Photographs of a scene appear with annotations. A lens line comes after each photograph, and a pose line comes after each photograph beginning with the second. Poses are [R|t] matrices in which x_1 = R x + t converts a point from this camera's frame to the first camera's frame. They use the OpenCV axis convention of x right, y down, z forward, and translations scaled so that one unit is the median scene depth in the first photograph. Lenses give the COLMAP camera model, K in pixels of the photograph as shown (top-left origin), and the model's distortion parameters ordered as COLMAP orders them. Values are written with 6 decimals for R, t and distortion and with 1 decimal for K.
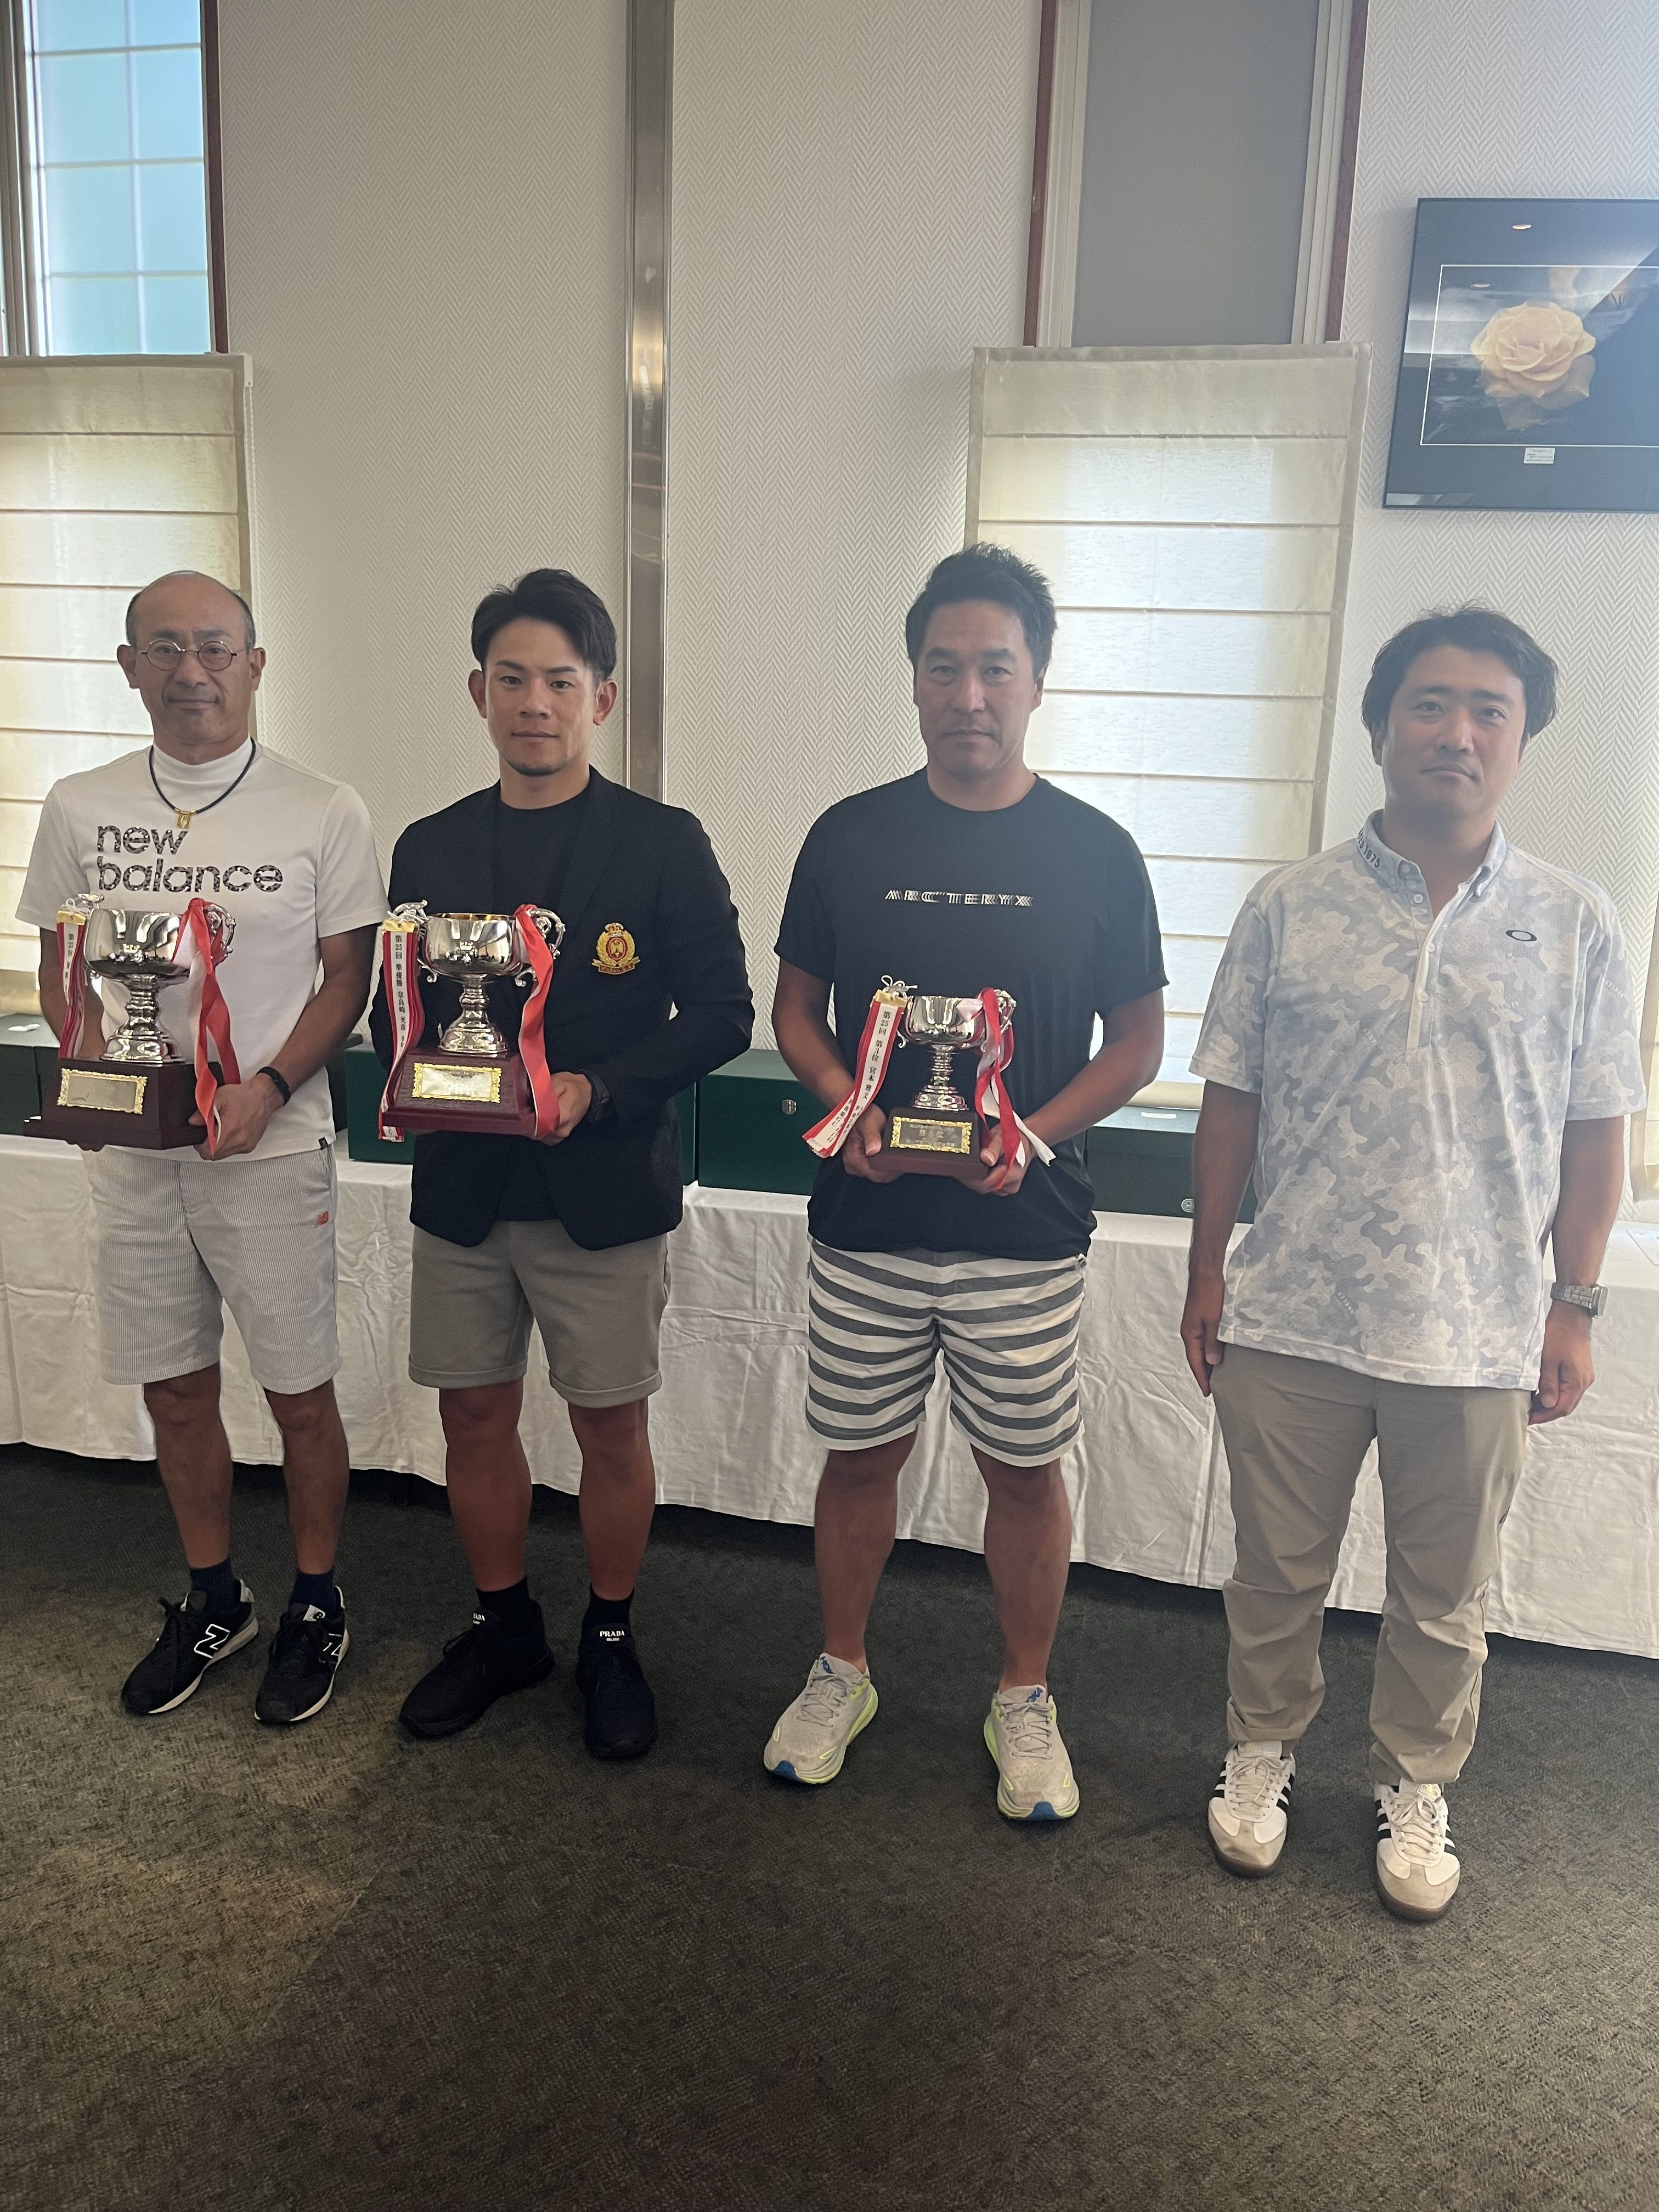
lens RADIAL K [[1670.4, 0, 786.4], [0, 1670.4, 1096.0], [0, 0, 1]] dist [0.086651, -0.112400]
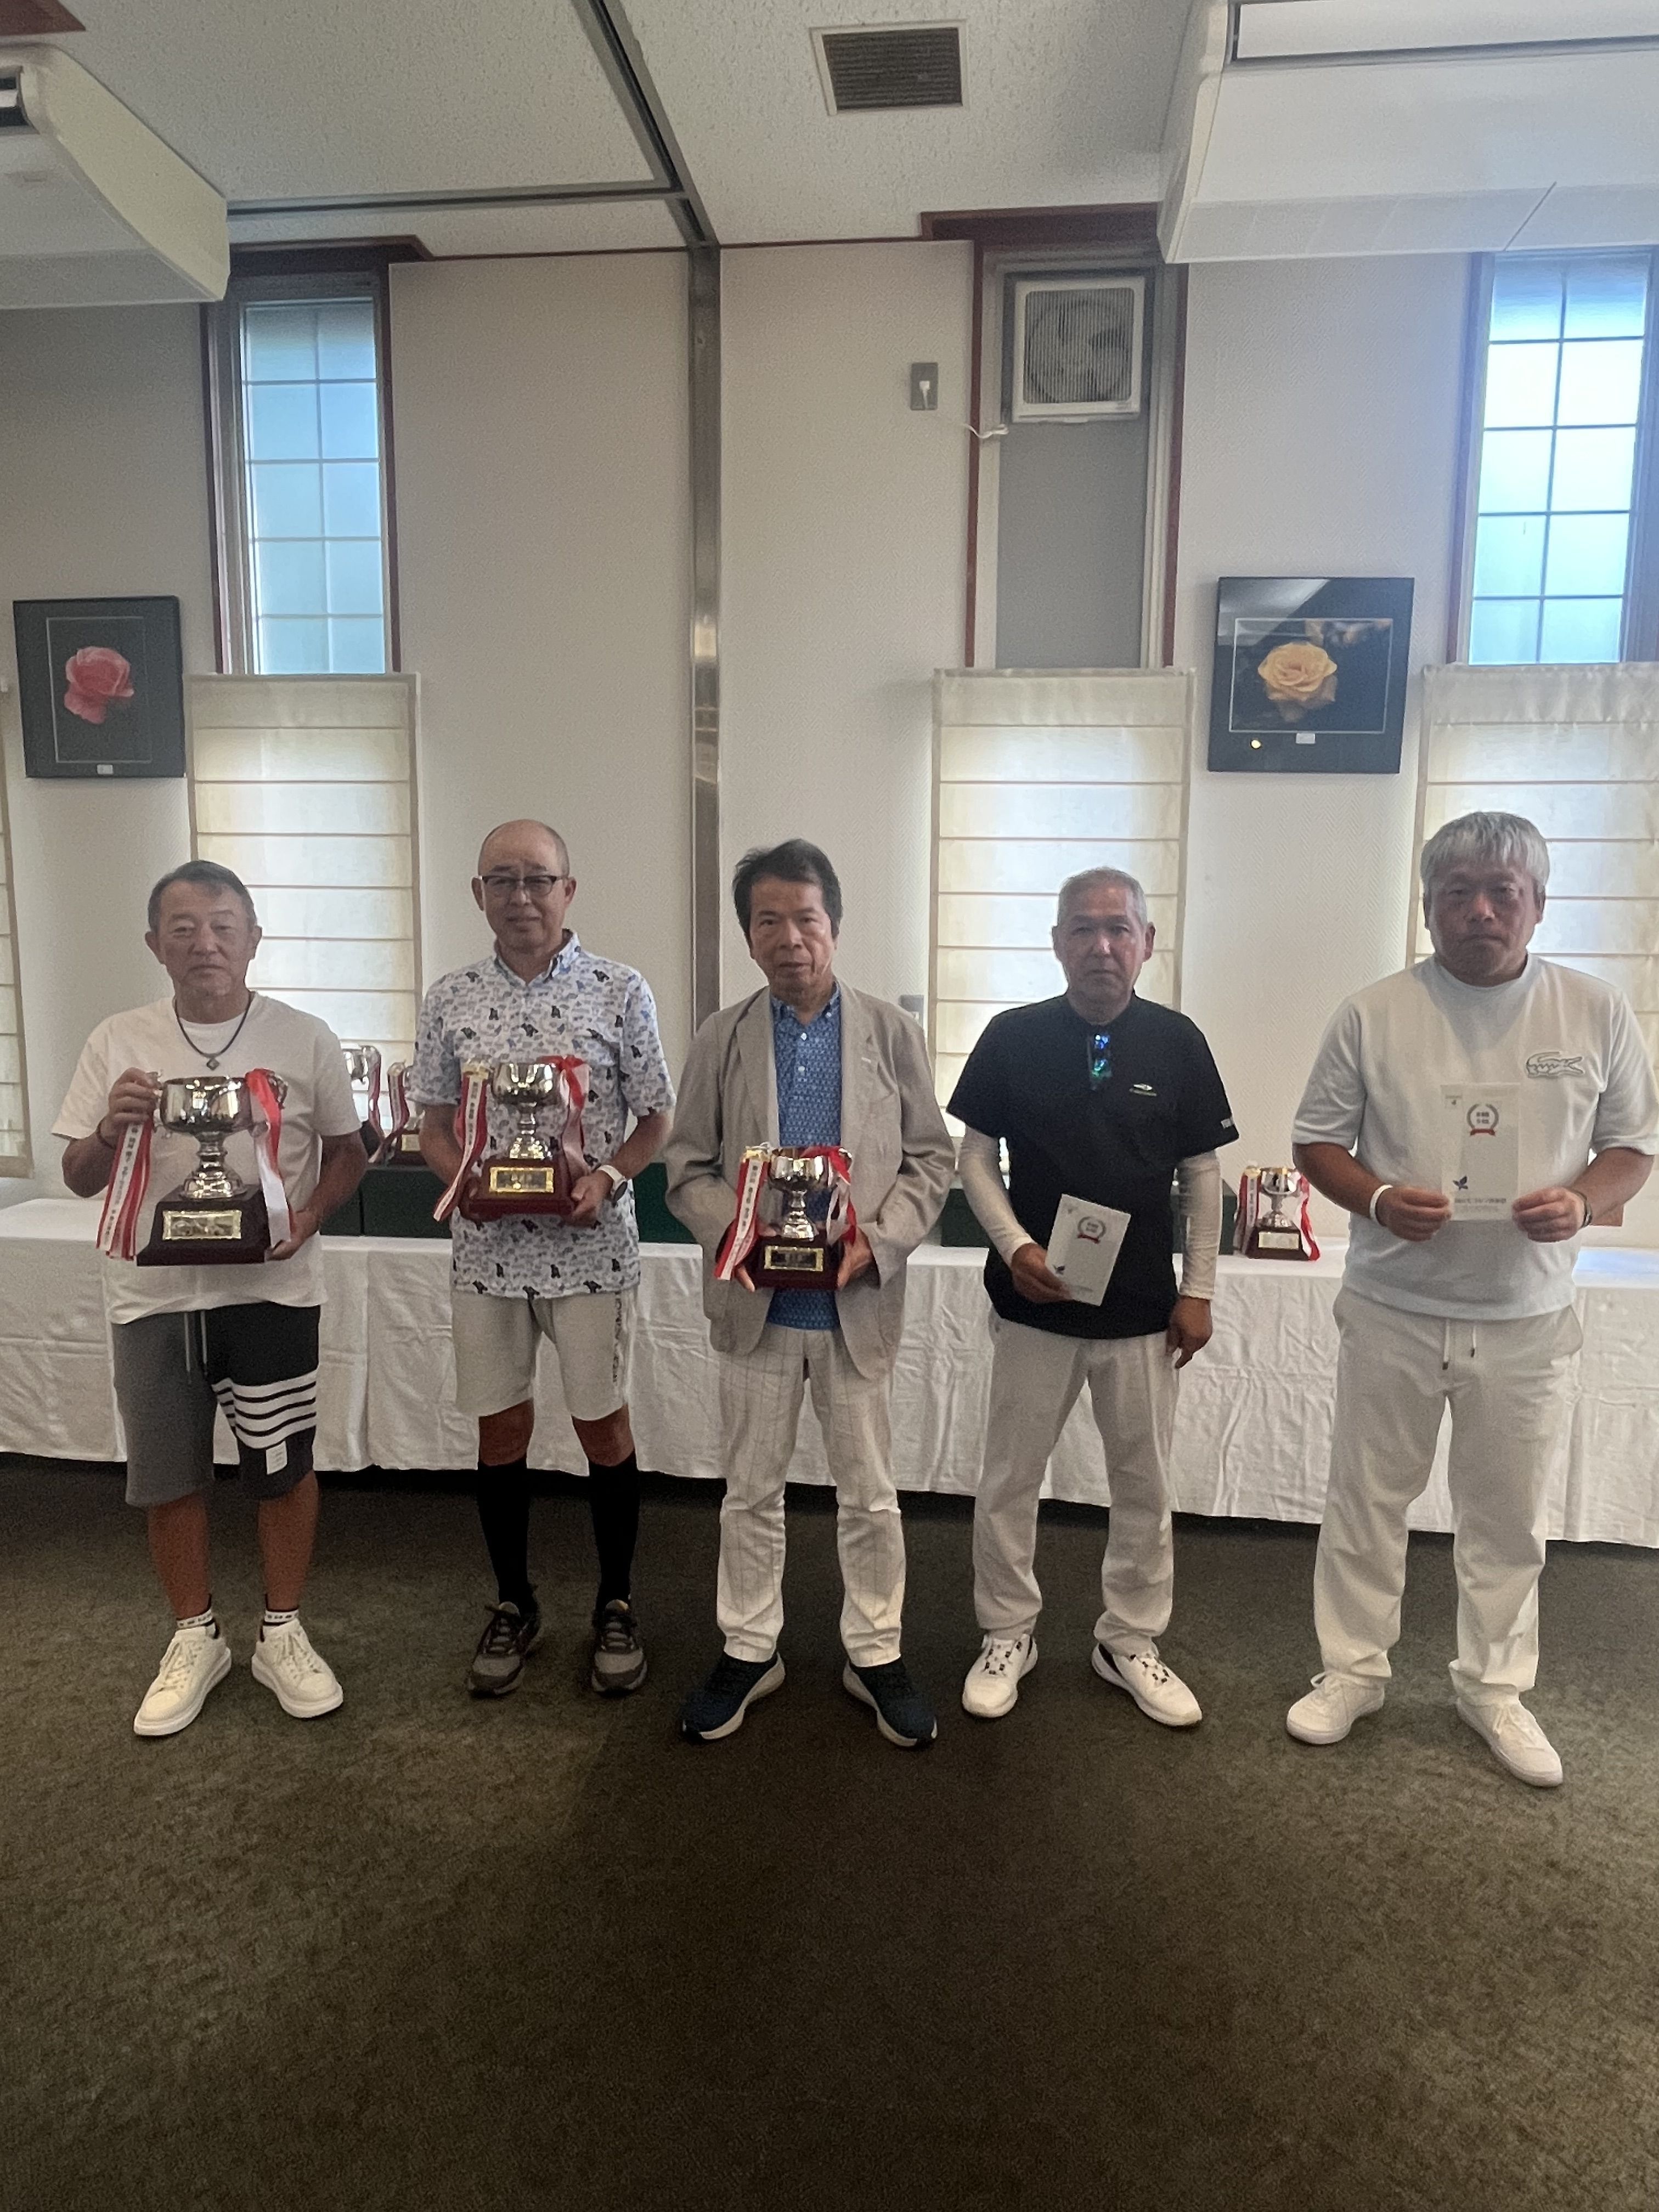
lens RADIAL K [[1334.8, 0, 829.5], [0, 1334.8, 1106.0], [0, 0, 1]] dist [0.016600, -0.019165]
pose [[0.994230, -0.037269, 0.100586, -0.114440], [0.044489, 0.996518, -0.070520, 0.019355], [-0.097607, 0.074588, 0.992426, -0.128429]]
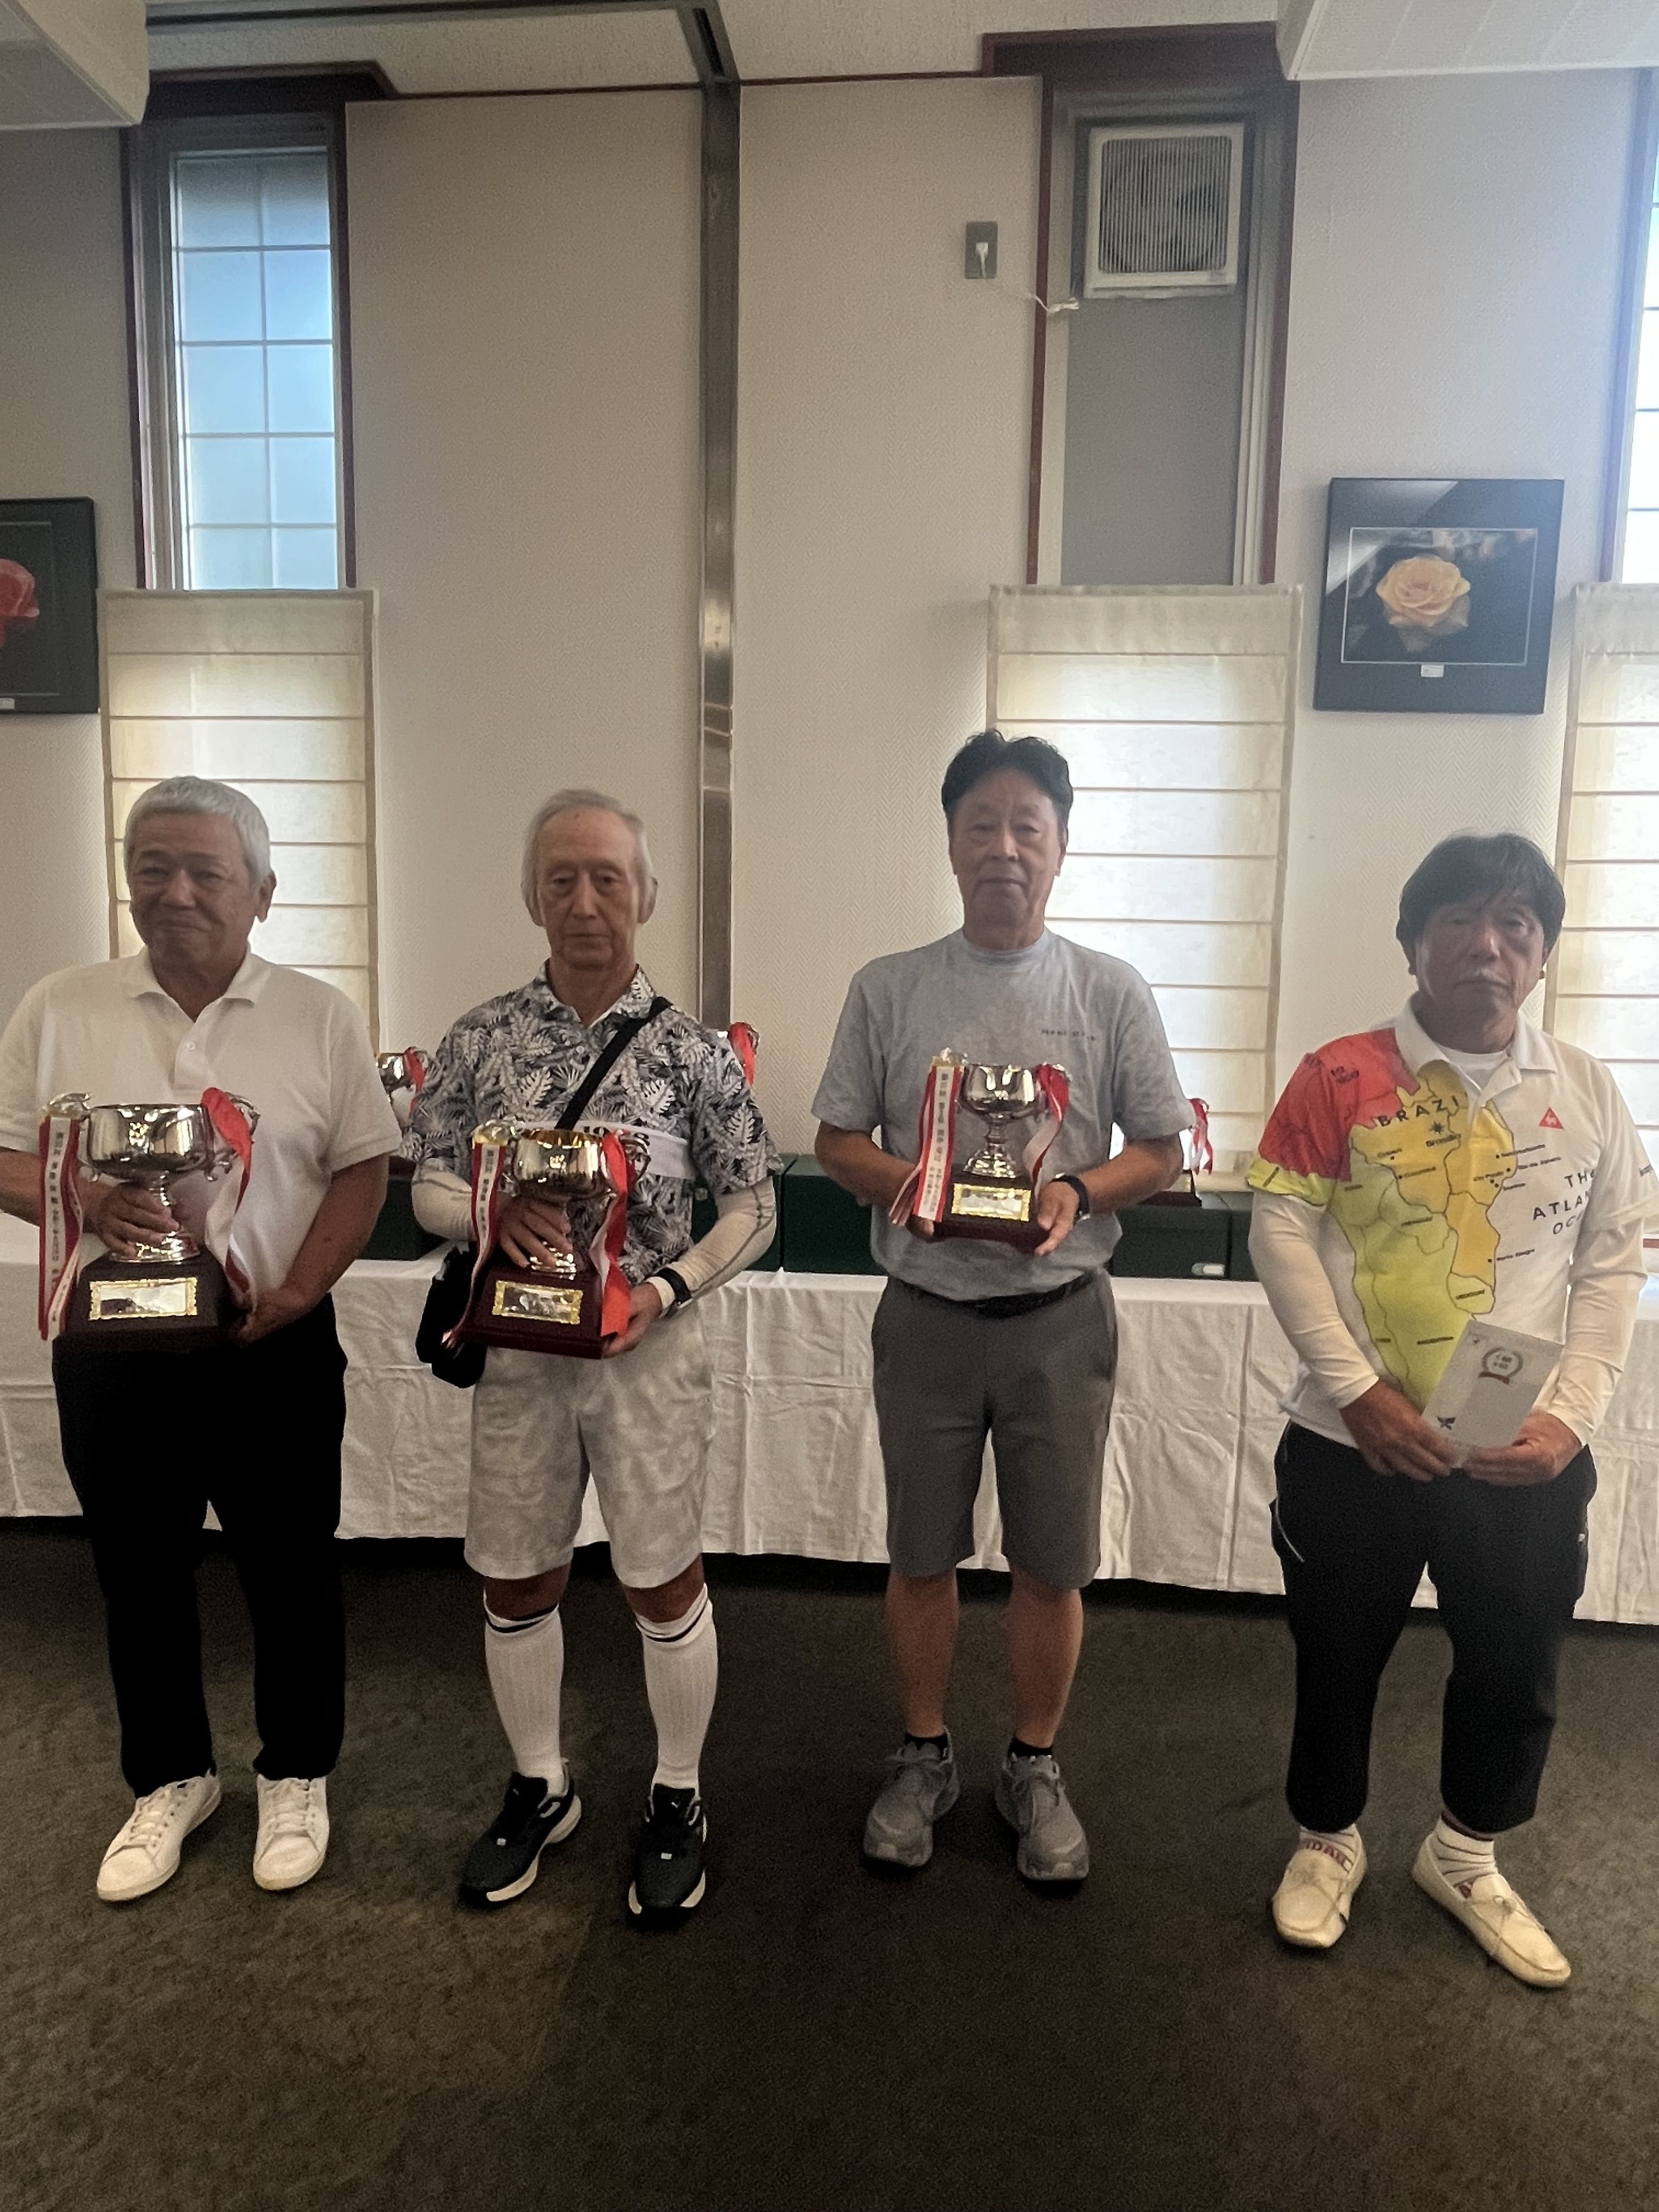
lens RADIAL K [[1370.2, 0, 829.5], [0, 1370.2, 1106.0], [0, 0, 1]] dist [0.003898, 0.004259]
pose [[0.993188, -0.028808, 0.112905, -0.134588], [0.038672, 0.995530, -0.086167, 0.023795], [-0.109918, 0.089947, 0.989862, 0.046236]]
